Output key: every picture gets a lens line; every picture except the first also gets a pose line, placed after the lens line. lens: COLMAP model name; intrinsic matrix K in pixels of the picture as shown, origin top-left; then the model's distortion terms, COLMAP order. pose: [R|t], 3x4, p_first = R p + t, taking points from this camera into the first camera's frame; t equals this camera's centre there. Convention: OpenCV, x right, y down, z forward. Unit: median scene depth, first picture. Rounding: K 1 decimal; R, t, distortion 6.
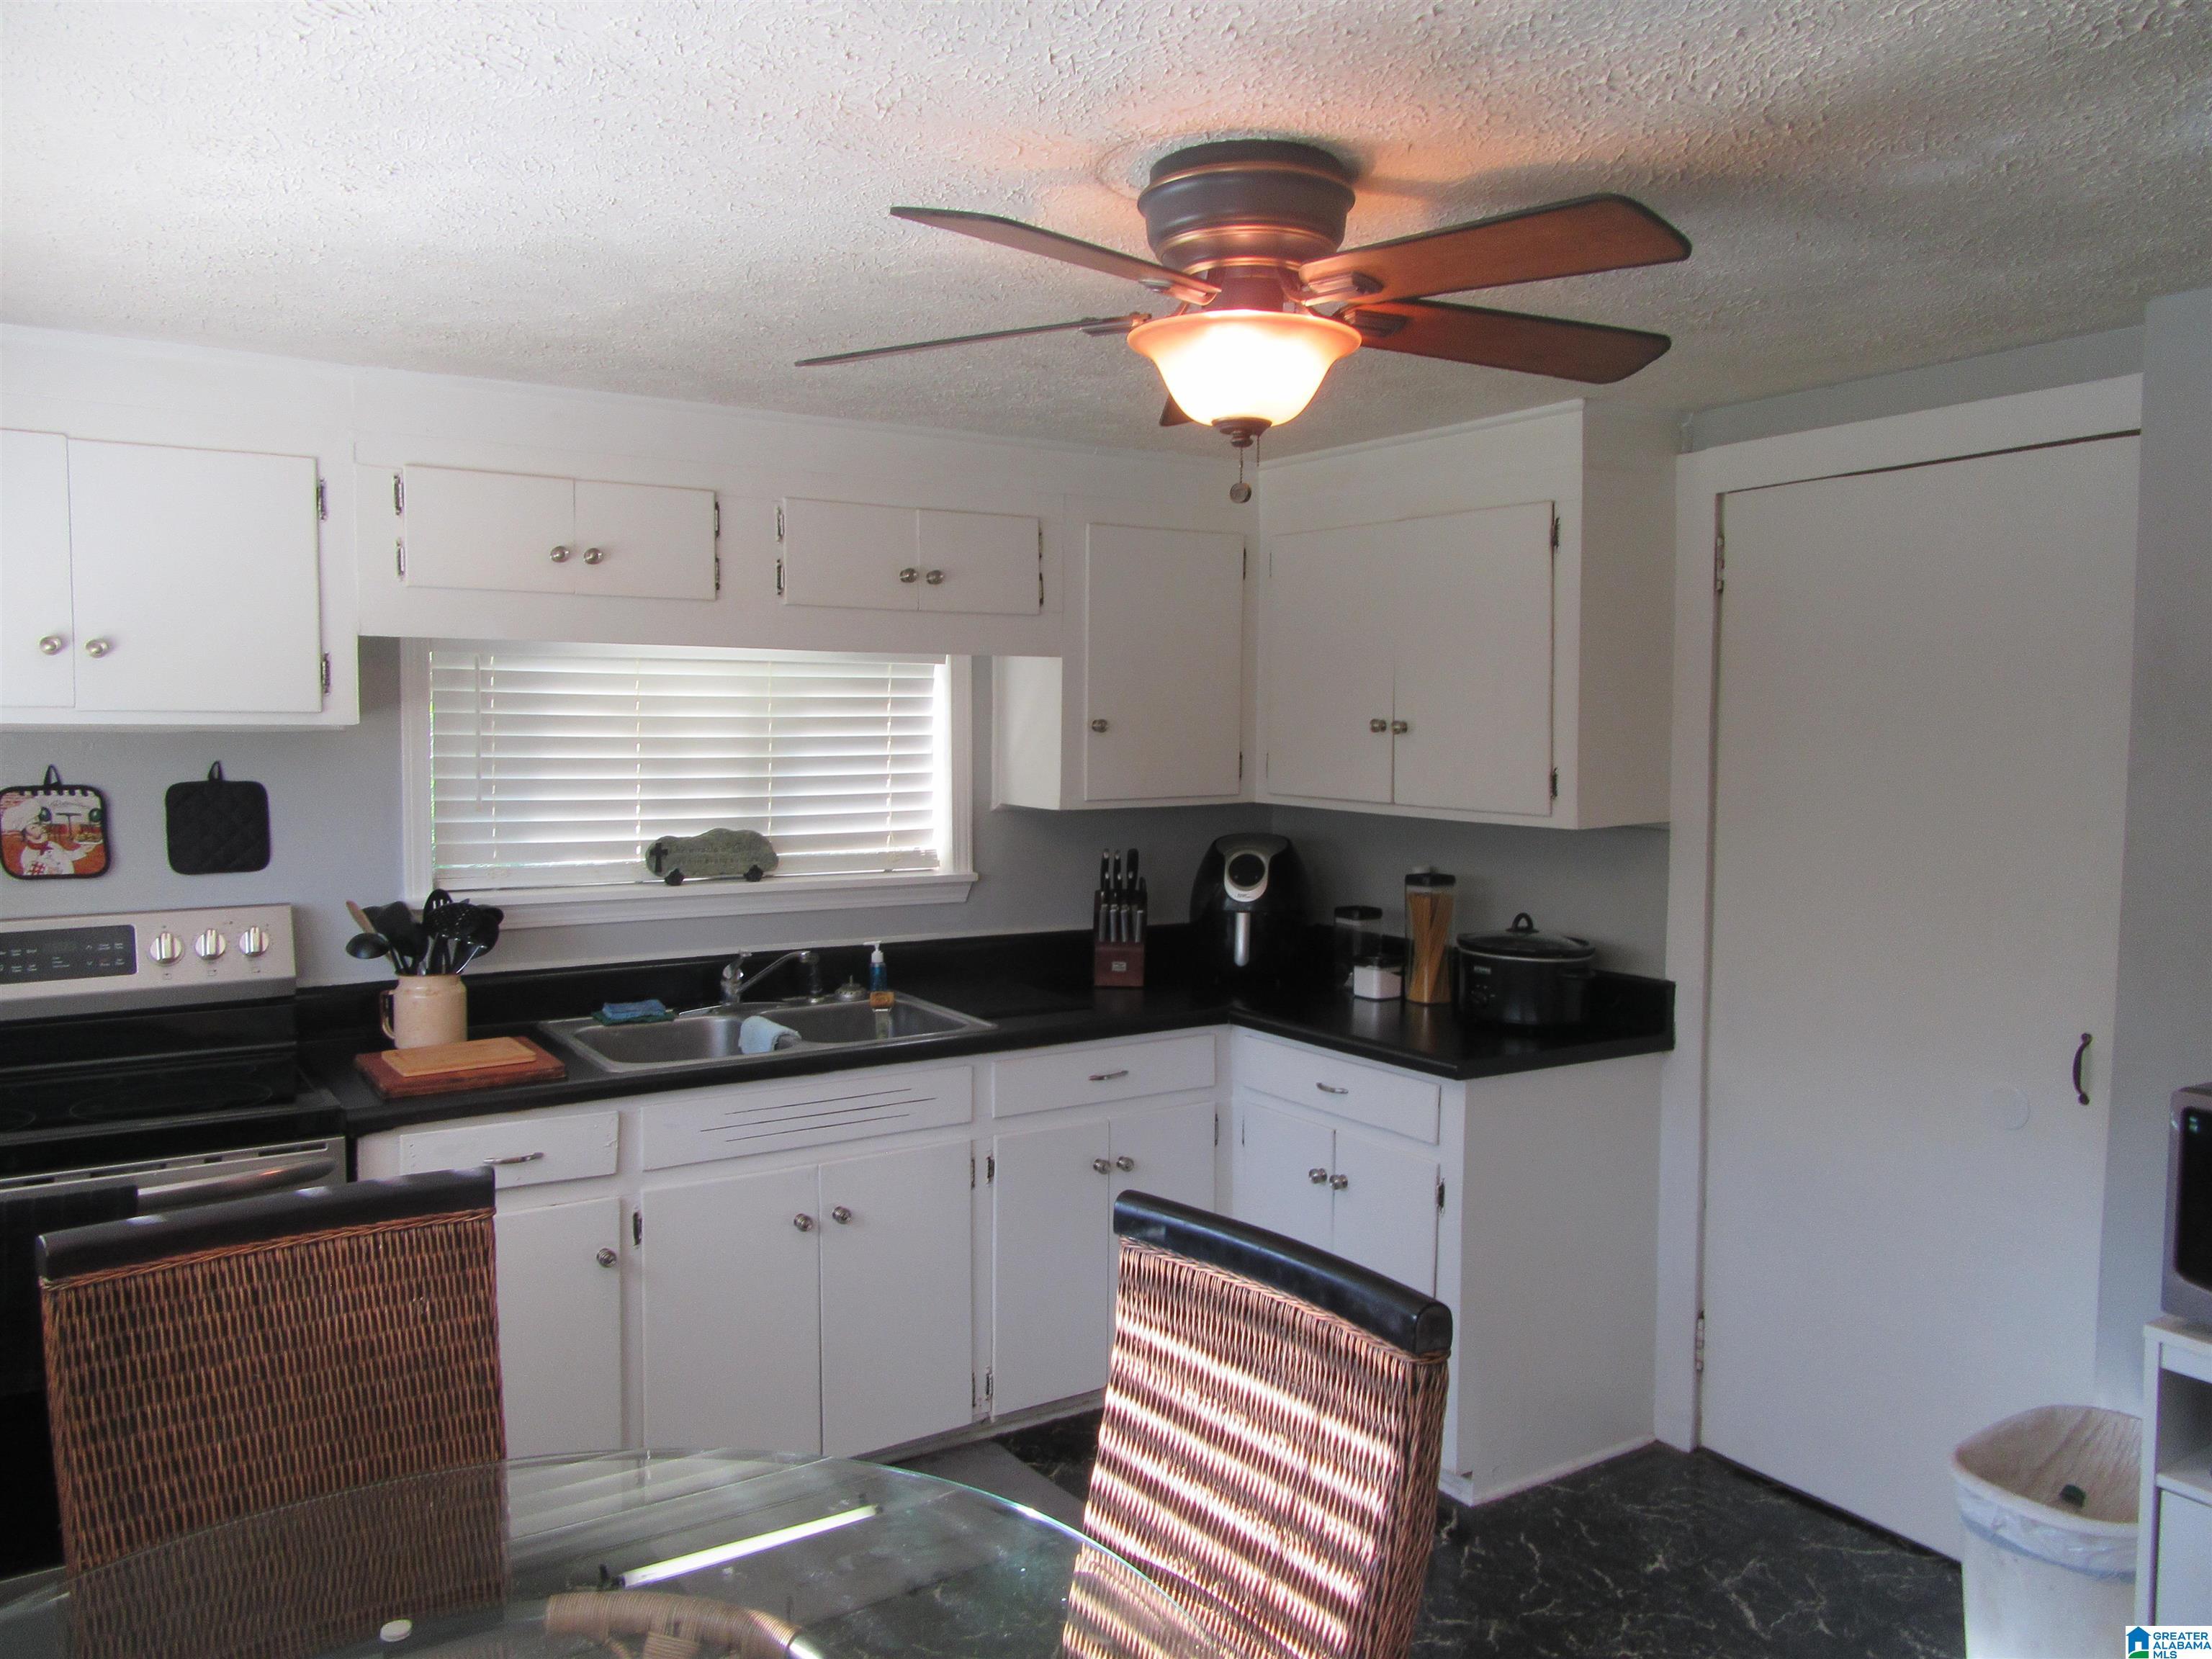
lens RADIAL K [[1657.7, 0, 1103.6], [0, 1657.7, 824.4], [0, 0, 1]] dist [0.002309, 0.003489]
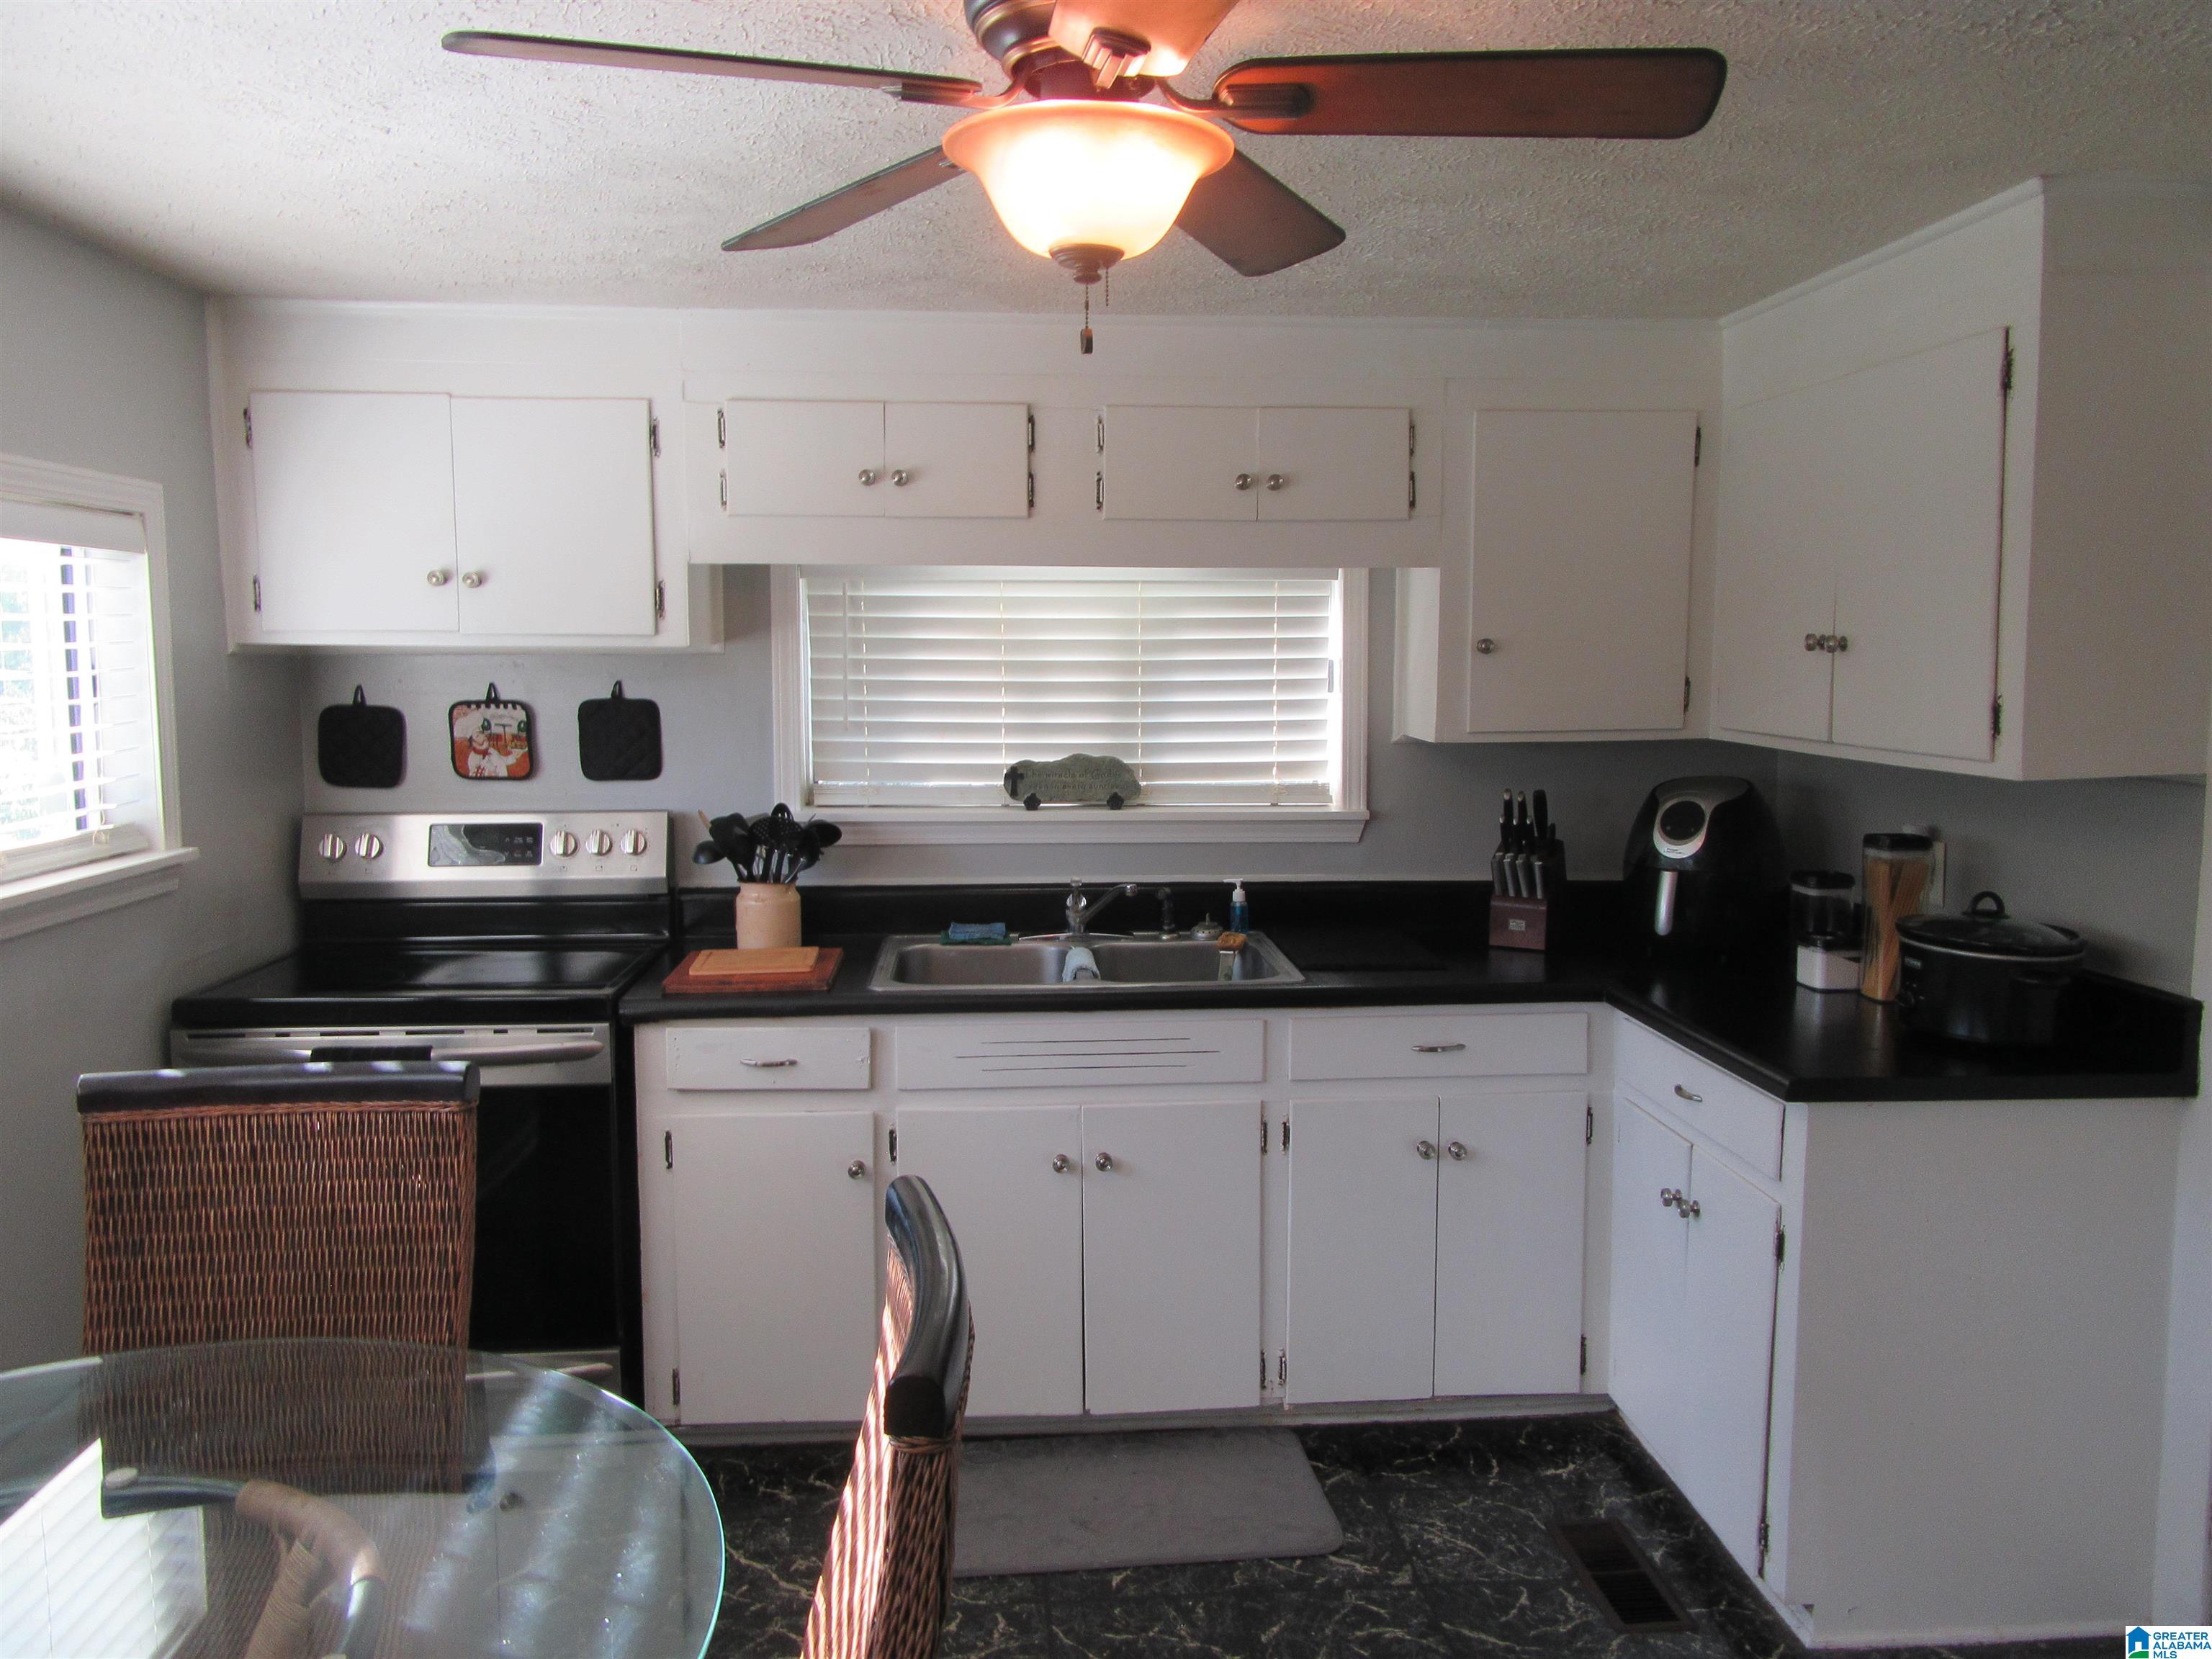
lens RADIAL K [[1657.7, 0, 1105.0], [0, 1657.7, 825.3], [0, 0, 1]] dist [0.002309, 0.003489]
pose [[0.876817, 0.044891, -0.478724, 0.272768], [-0.026071, 0.998606, 0.045891, -0.000614], [0.480117, -0.027757, 0.876765, 0.161785]]
